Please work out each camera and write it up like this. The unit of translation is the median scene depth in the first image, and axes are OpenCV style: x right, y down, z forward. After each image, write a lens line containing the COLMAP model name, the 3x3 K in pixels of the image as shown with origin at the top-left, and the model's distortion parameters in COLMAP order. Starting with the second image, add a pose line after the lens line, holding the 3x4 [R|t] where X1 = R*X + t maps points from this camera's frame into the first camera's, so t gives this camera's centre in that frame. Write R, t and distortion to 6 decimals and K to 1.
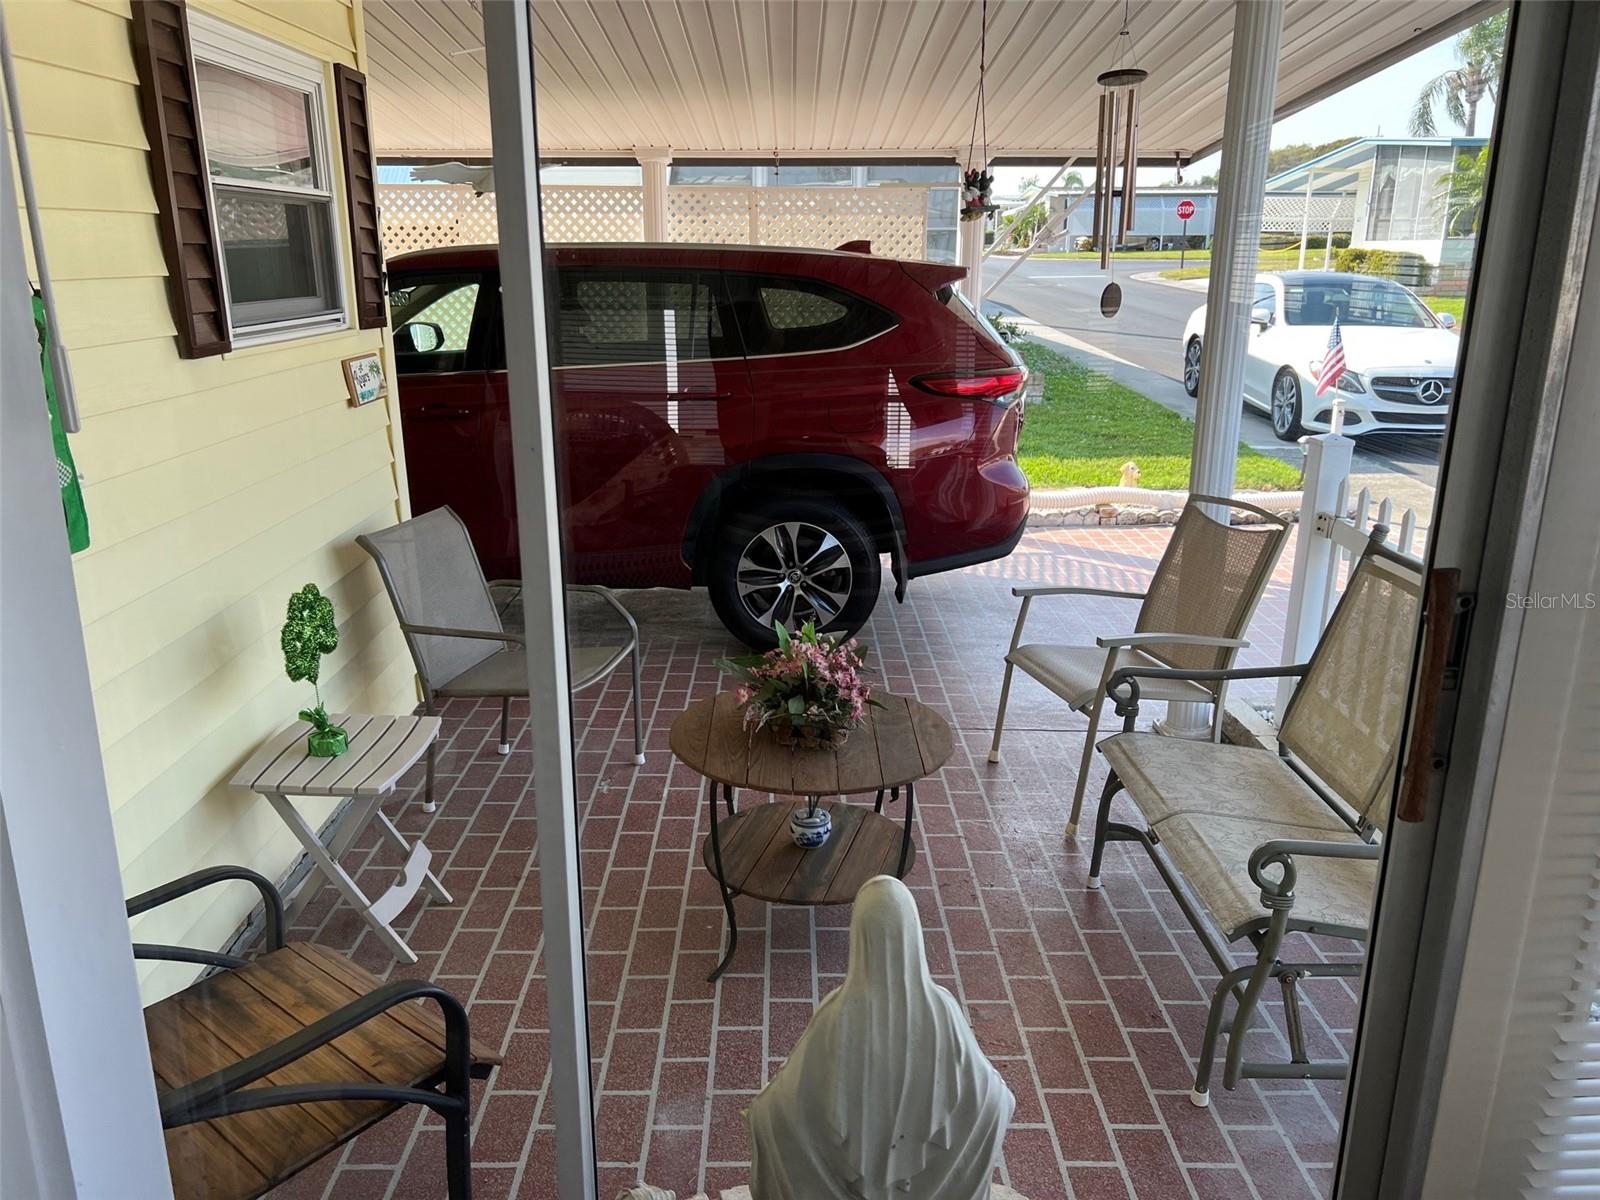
lens RADIAL K [[1205.9, 0, 794.9], [0, 1205.9, 598.9], [0, 0, 1]] dist [0.063120, -0.067542]
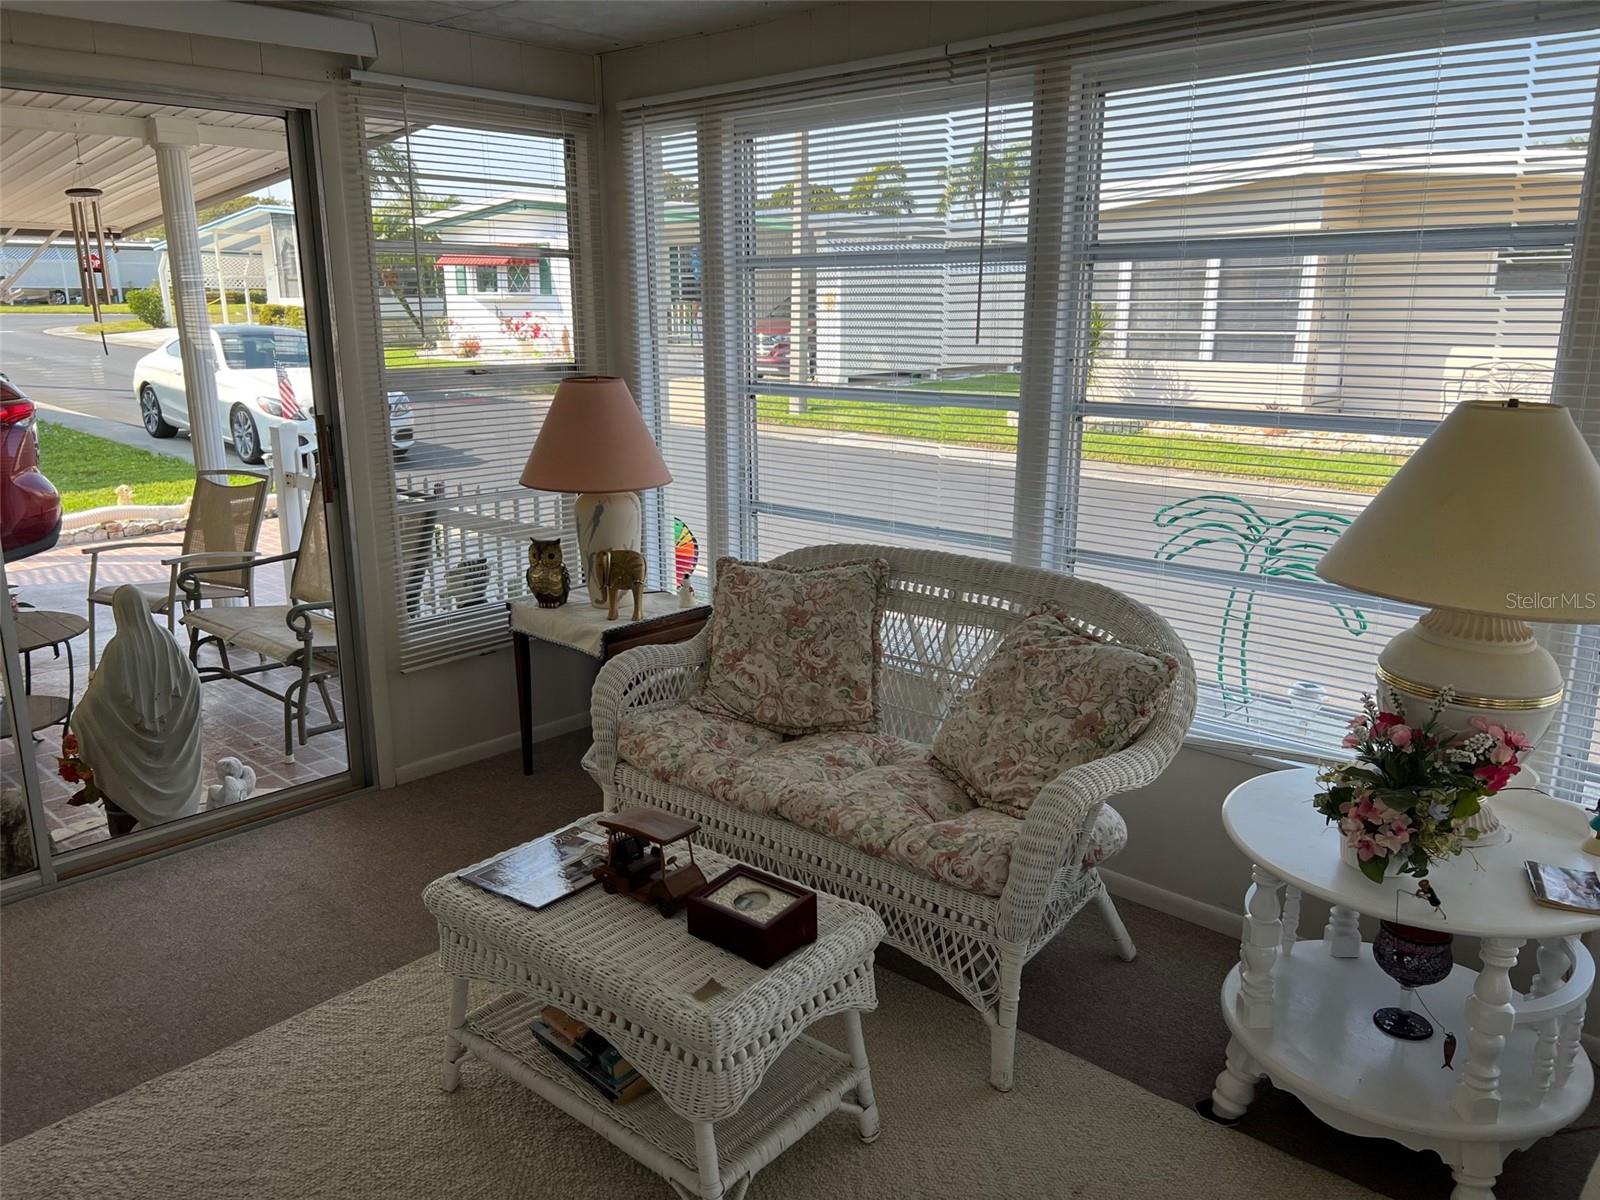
lens RADIAL K [[1205.9, 0, 796.2], [0, 1205.9, 605.9], [0, 0, 1]] dist [0.063120, -0.067542]
pose [[0.689750, -0.175908, 0.702354, -0.098135], [0.201187, 0.978402, 0.047469, 0.059716], [-0.695535, 0.108563, 0.710243, -0.218640]]
